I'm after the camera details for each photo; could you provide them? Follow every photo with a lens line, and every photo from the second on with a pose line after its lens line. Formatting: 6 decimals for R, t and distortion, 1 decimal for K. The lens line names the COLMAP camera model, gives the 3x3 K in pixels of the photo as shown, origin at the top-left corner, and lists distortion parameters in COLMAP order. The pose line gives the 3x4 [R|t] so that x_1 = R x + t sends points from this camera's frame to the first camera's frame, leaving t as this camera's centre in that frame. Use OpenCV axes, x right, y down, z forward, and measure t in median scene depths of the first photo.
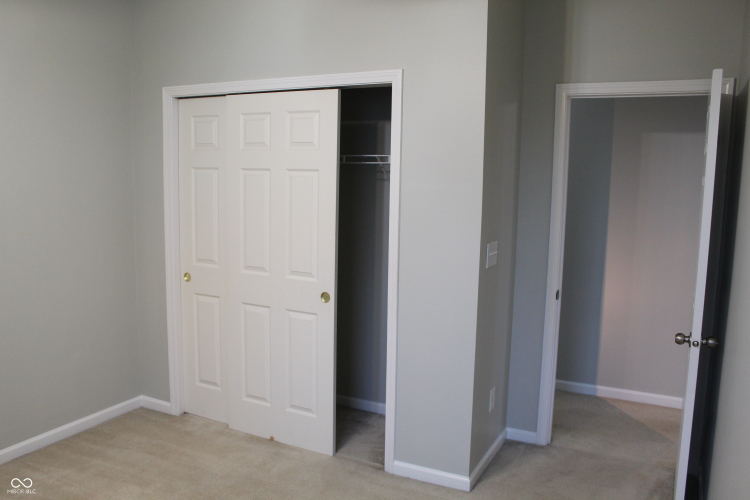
lens RADIAL K [[631.5, 0, 372.6], [0, 631.5, 247.4], [0, 0, 1]] dist [-0.112236, 0.064933]
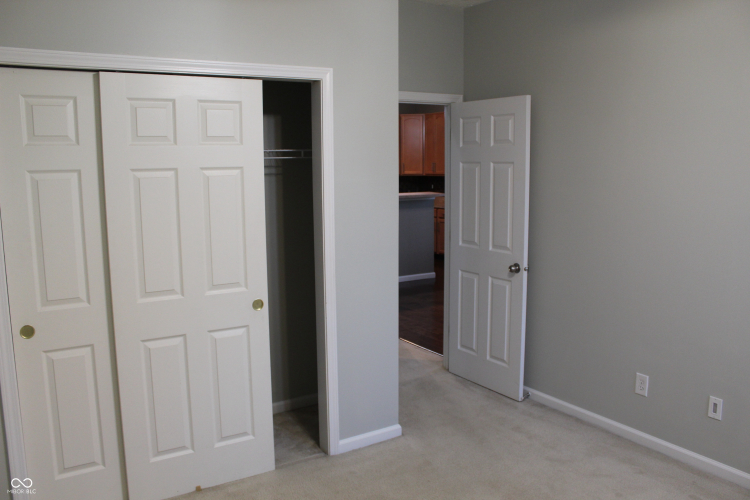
lens RADIAL K [[631.5, 0, 375.6], [0, 631.5, 251.4], [0, 0, 1]] dist [-0.112236, 0.064933]
pose [[0.505024, -0.140935, 0.851521, -0.757795], [0.126375, 0.988020, 0.088576, -0.057774], [-0.853803, 0.062878, 0.516784, 0.368233]]
